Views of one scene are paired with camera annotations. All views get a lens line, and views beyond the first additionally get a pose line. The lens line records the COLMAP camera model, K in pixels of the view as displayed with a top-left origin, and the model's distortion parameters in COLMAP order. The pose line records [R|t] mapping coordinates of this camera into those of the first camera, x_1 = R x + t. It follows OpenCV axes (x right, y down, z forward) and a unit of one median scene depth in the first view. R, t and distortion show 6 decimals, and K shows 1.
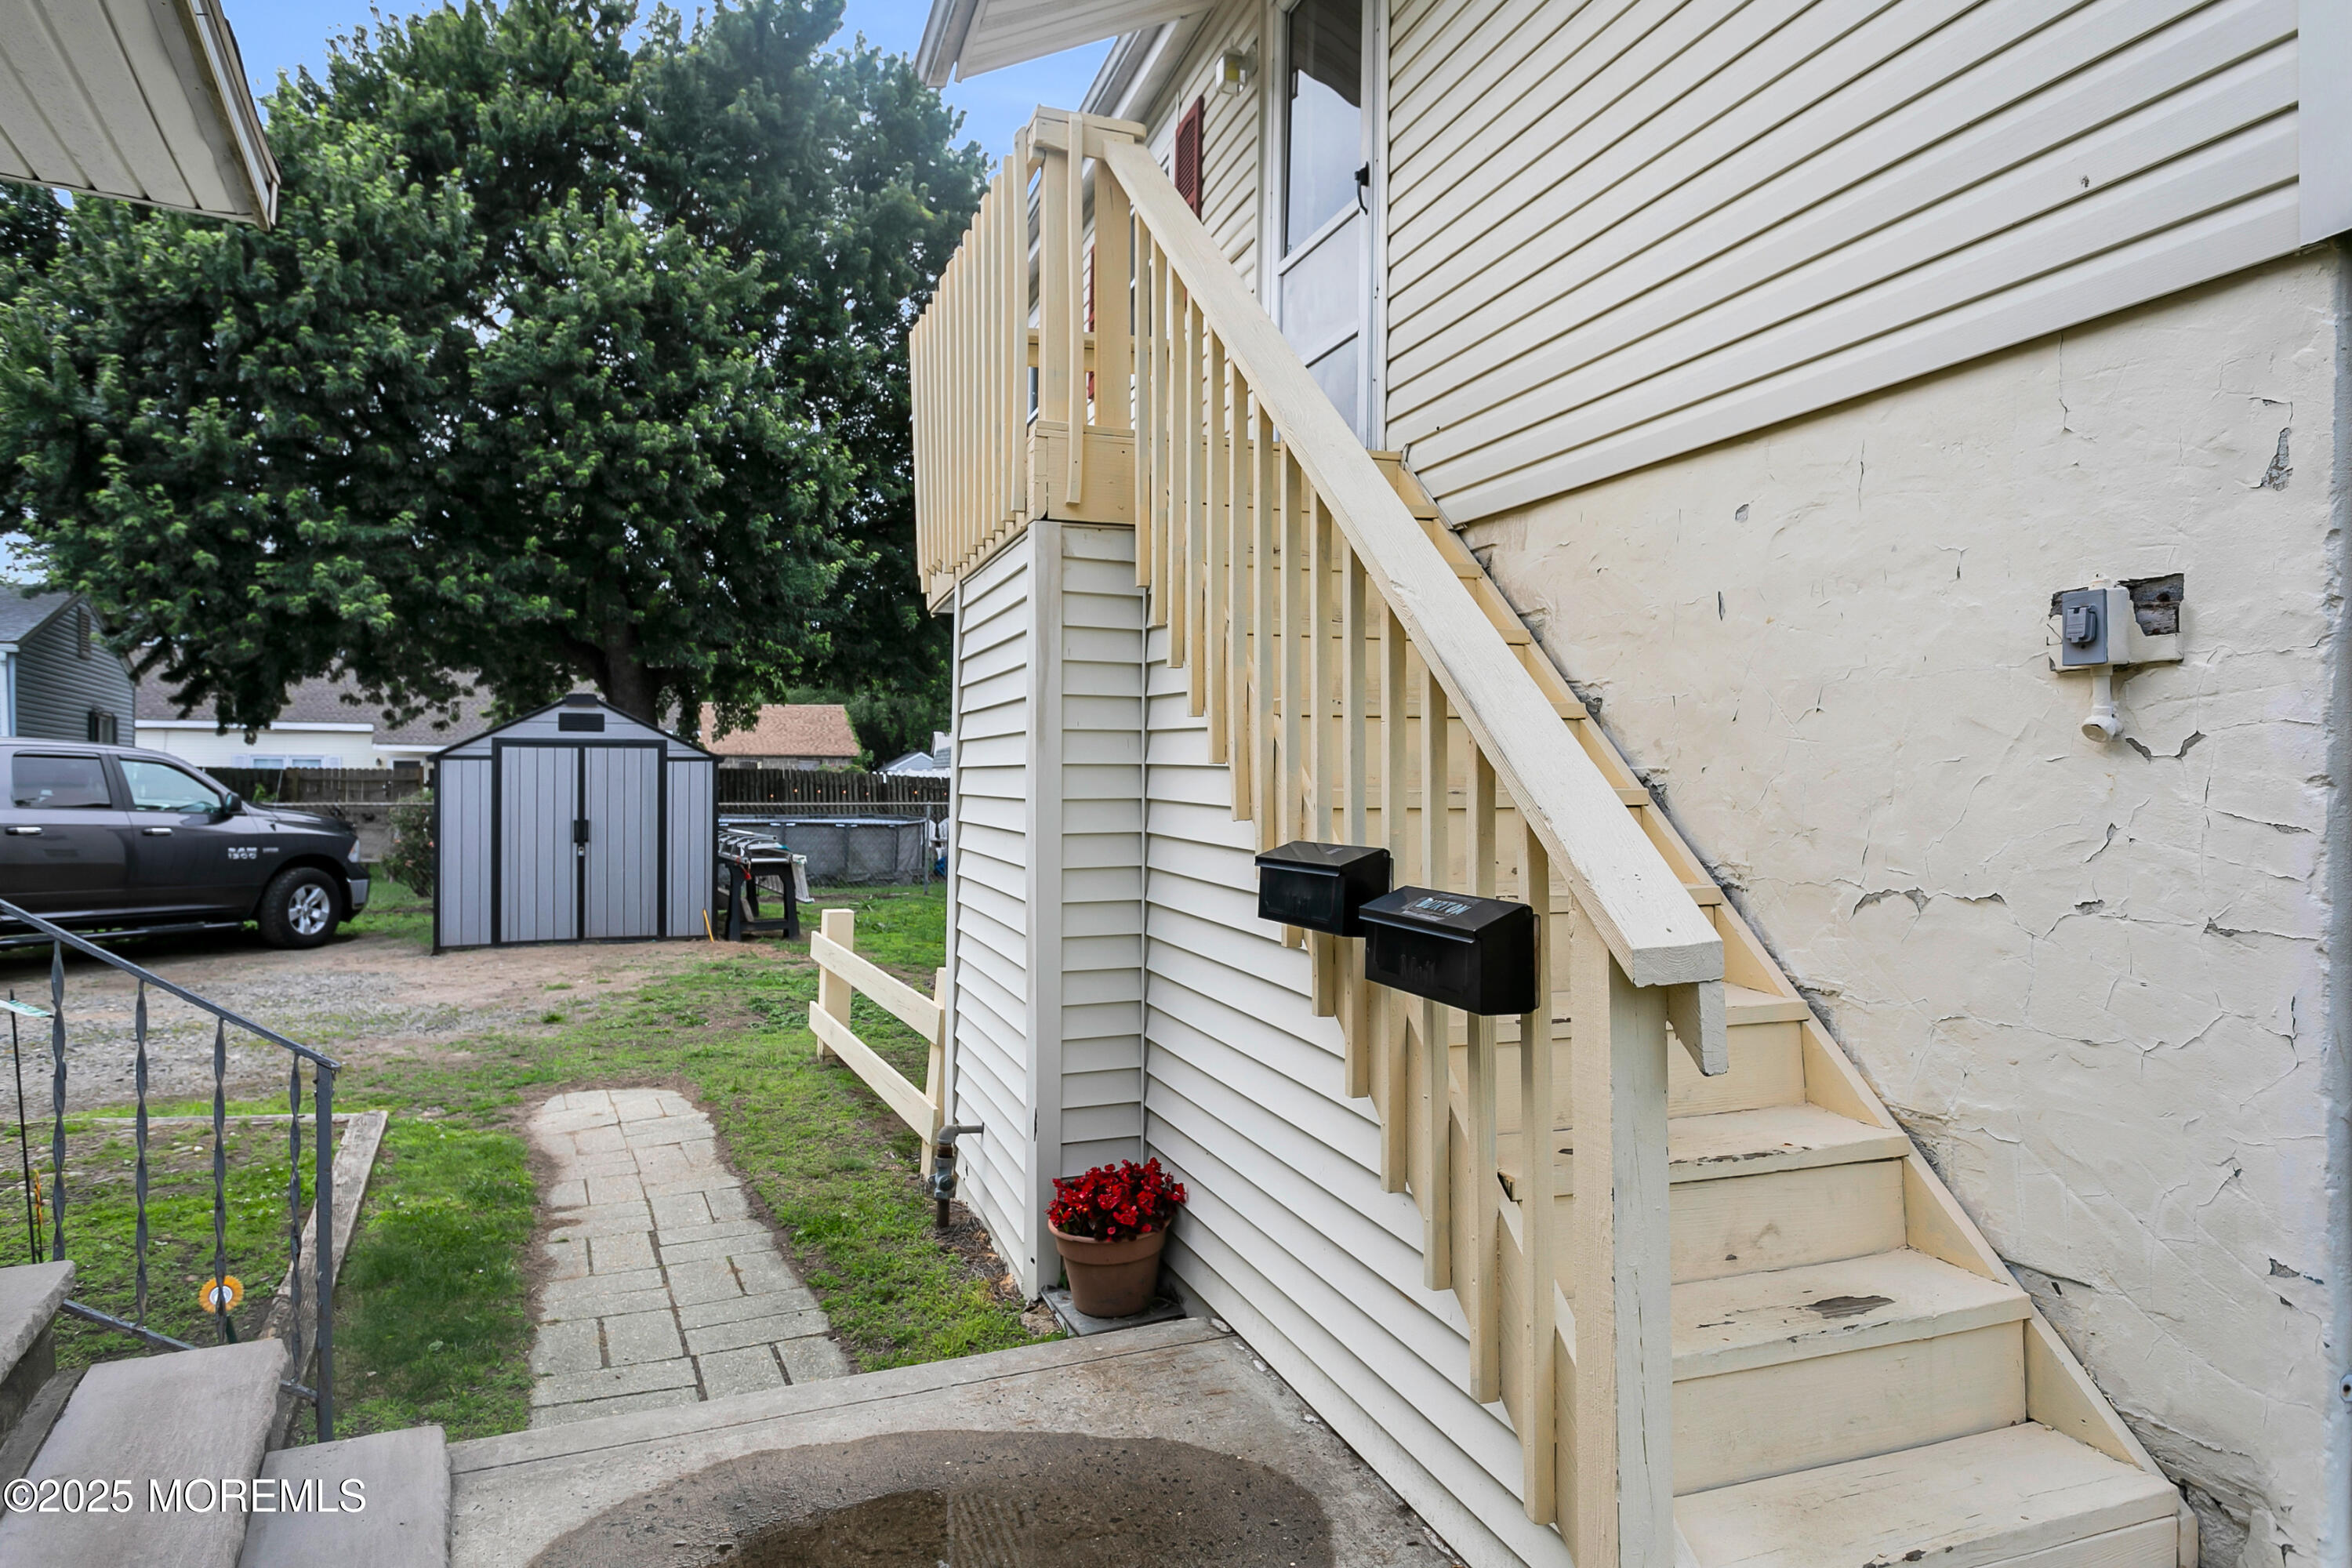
lens RADIAL K [[1342.2, 0, 1176.0], [0, 1342.2, 784.0], [0, 0, 1]] dist [-0.016261, -0.000440]
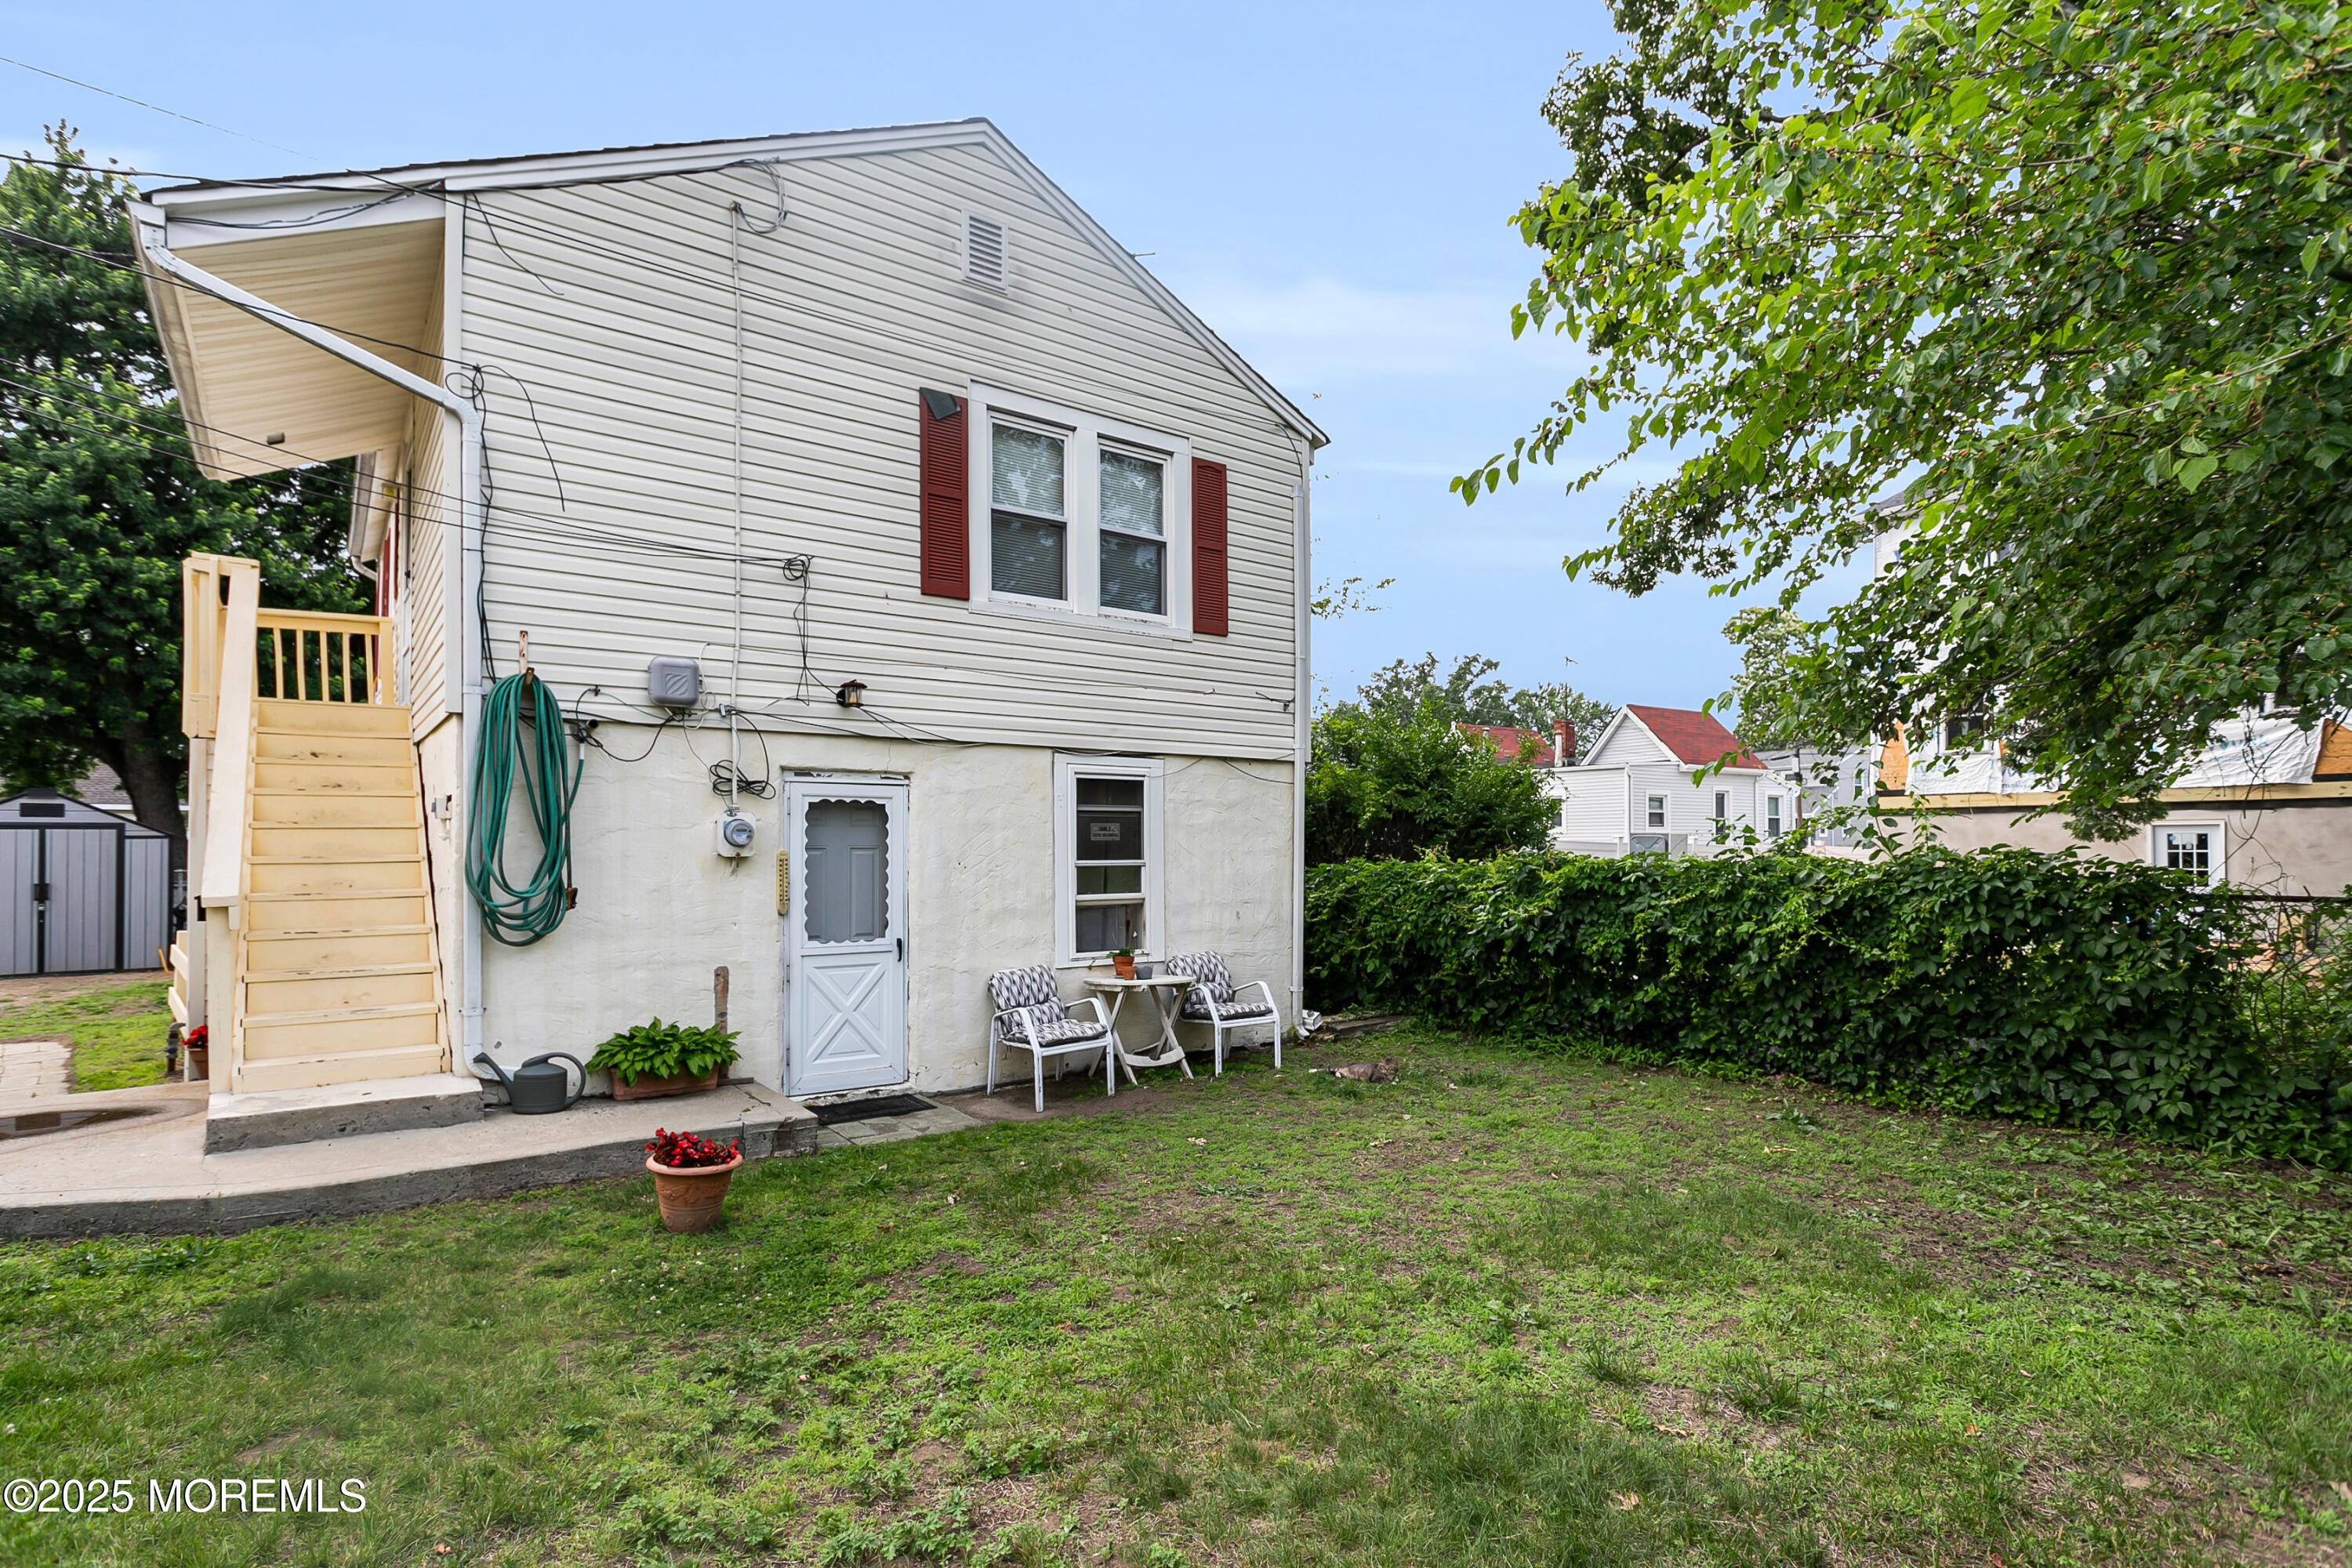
lens RADIAL K [[1140.8, 0, 1177.1], [0, 1140.8, 827.3], [0, 0, 1]] dist [-0.000089, 0.001309]
pose [[0.952561, -0.003004, 0.304331, 0.187761], [0.008242, 0.999839, -0.015930, -0.001022], [-0.304235, 0.017683, 0.952433, -0.279777]]
